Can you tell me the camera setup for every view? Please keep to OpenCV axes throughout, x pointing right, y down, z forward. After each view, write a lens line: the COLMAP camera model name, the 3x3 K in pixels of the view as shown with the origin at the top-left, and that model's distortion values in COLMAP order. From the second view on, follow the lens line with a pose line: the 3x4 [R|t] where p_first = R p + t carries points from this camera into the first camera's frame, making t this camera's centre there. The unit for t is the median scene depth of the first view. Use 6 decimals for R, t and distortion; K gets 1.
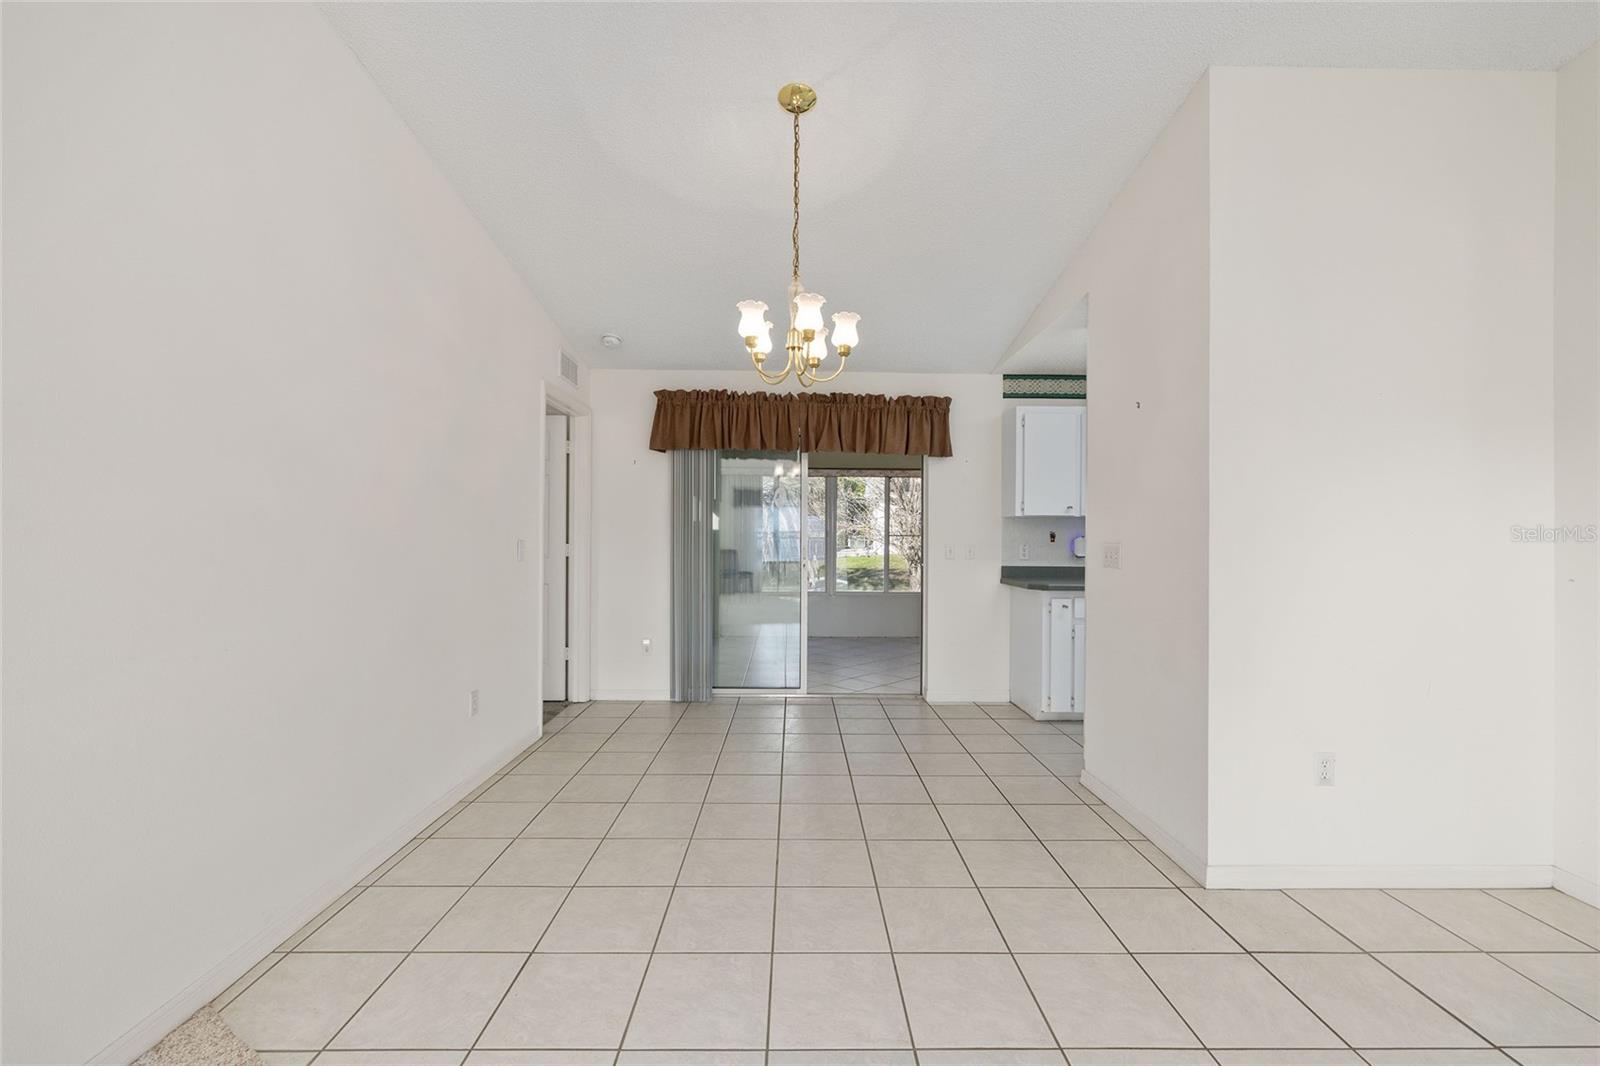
lens RADIAL K [[648.9, 0, 805.8], [0, 648.9, 545.3], [0, 0, 1]] dist [-0.002634, 0.000040]
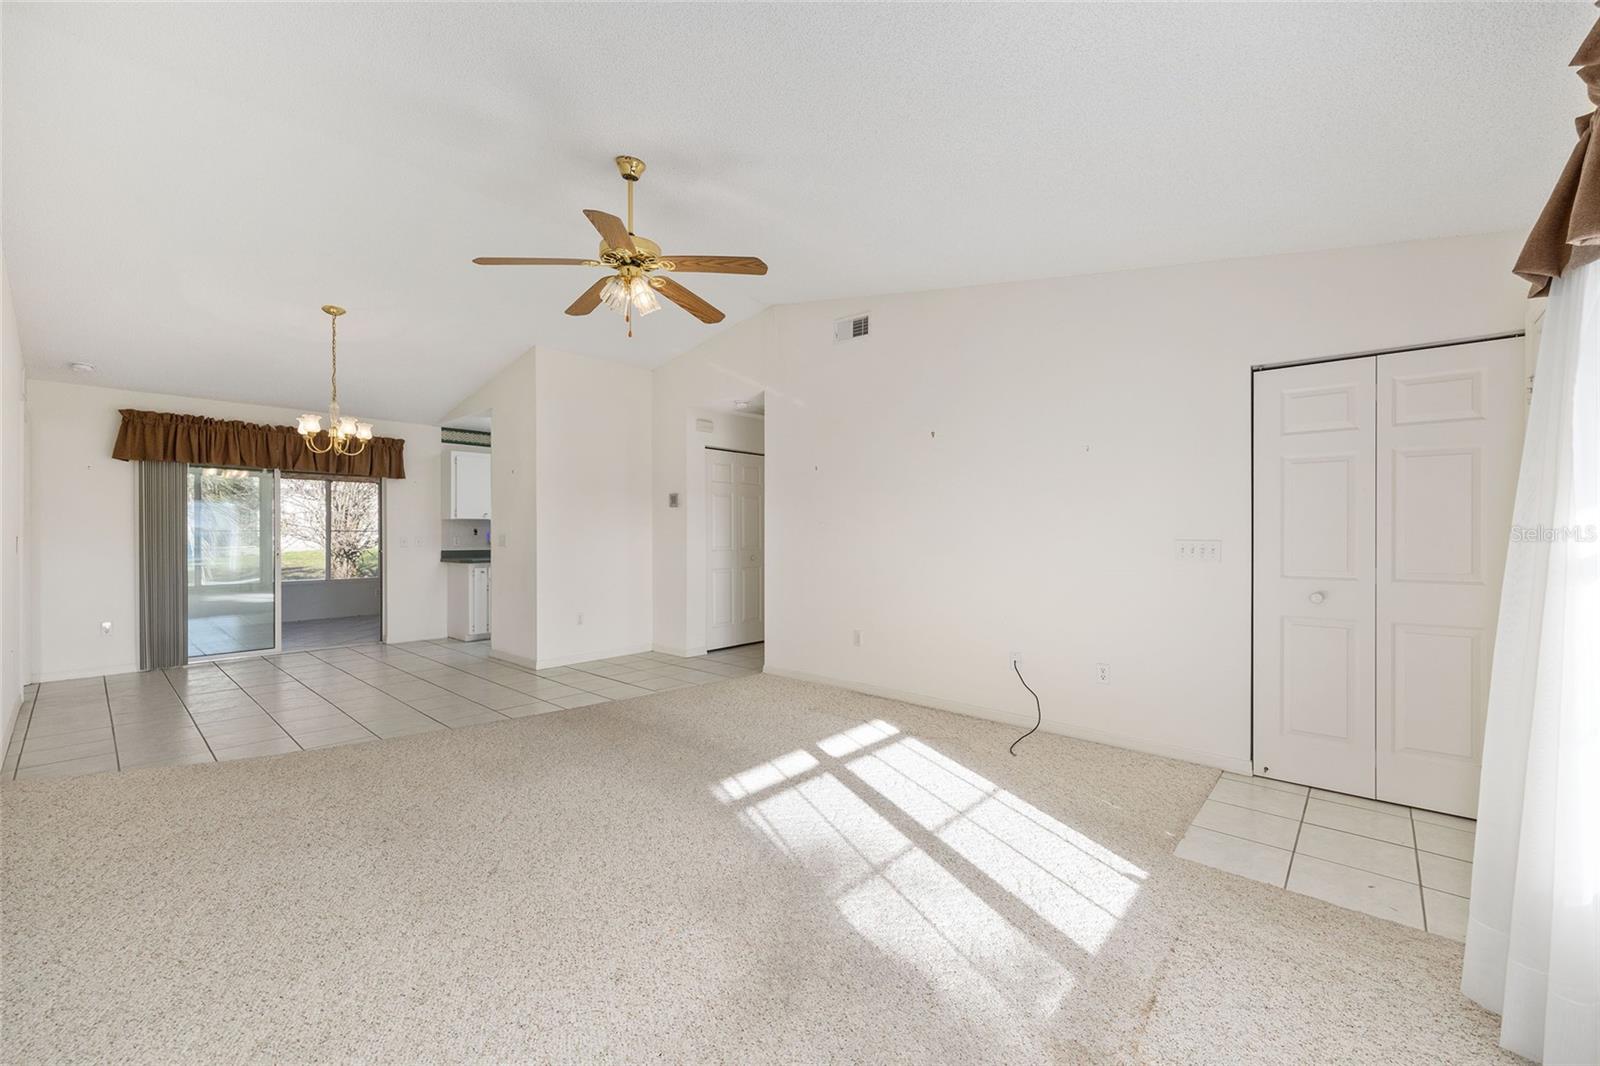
lens RADIAL K [[648.9, 0, 799.2], [0, 648.9, 531.4], [0, 0, 1]] dist [-0.002634, 0.000040]
pose [[0.679333, -0.004596, 0.733816, -0.259637], [0.002384, 0.999989, 0.004056, -0.019026], [-0.733826, -0.001006, 0.679337, -0.698013]]
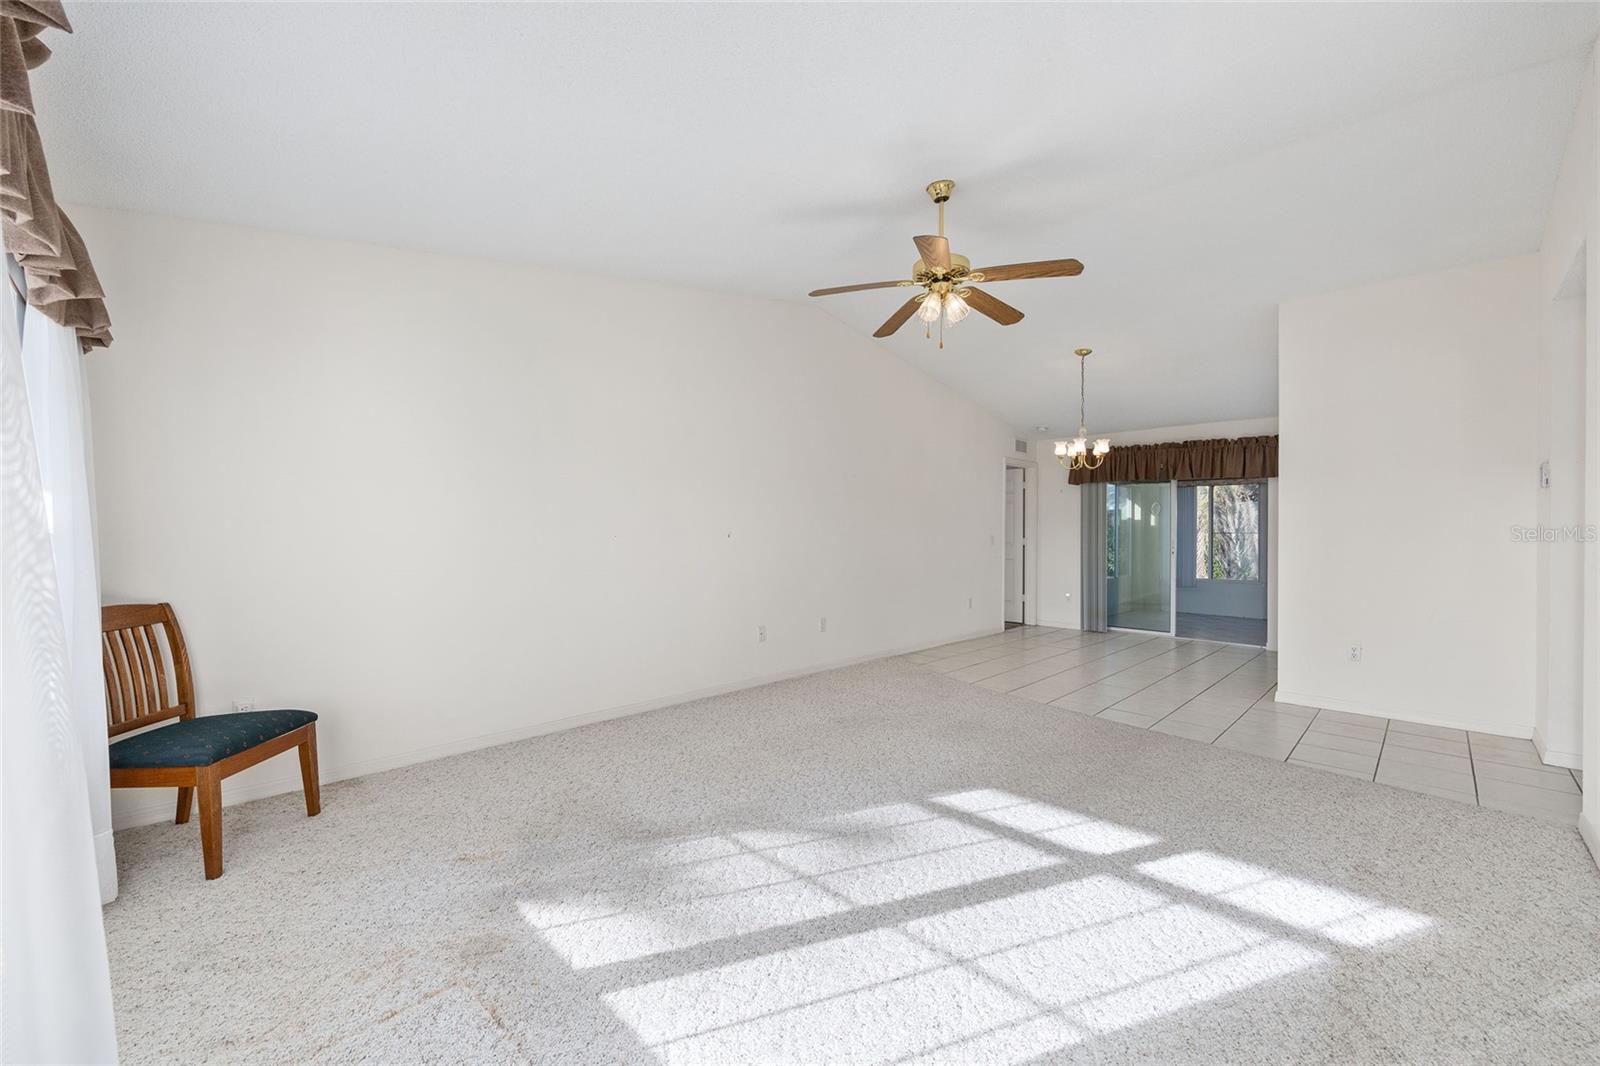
lens RADIAL K [[648.9, 0, 799.7], [0, 648.9, 539.0], [0, 0, 1]] dist [-0.002634, 0.000040]
pose [[0.695971, 0.003753, -0.718060, 0.511888], [-0.002147, 0.999993, 0.003146, -0.003408], [0.718067, -0.000648, 0.695974, -0.736578]]
